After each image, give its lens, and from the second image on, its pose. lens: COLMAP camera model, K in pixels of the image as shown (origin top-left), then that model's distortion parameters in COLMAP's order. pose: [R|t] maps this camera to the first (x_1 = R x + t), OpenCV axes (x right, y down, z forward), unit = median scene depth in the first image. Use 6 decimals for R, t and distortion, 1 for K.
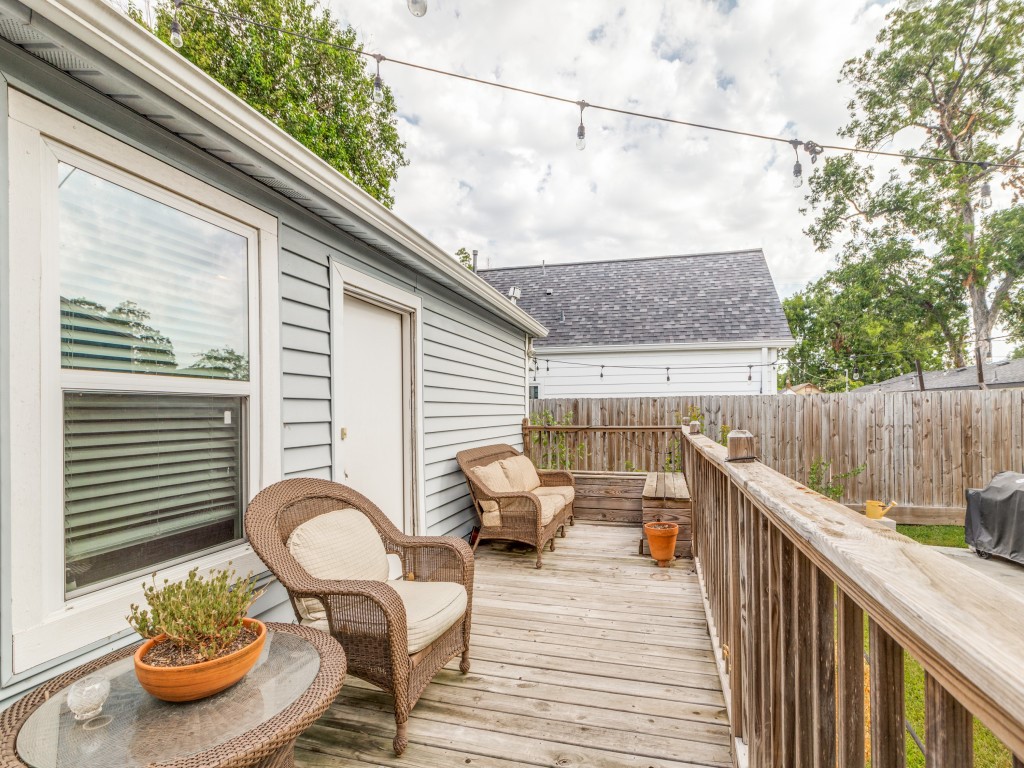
lens RADIAL K [[469.6, 0, 548.8], [0, 469.6, 404.4], [0, 0, 1]] dist [0.001495, 0.000101]
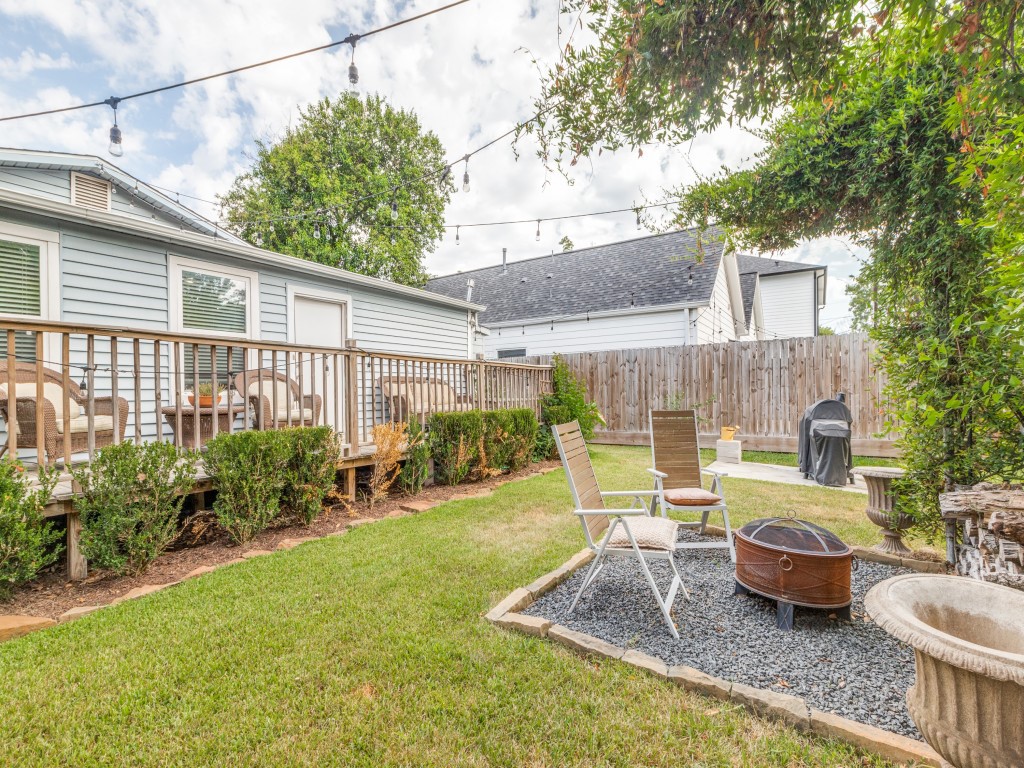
lens RADIAL K [[471.7, 0, 531.7], [0, 471.7, 392.9], [0, 0, 1]] dist [0.003541, 0.000359]
pose [[0.934138, -0.003783, -0.356893, 0.591879], [0.009020, 0.999875, 0.013011, 0.086218], [0.356799, -0.015373, 0.934055, -0.310984]]
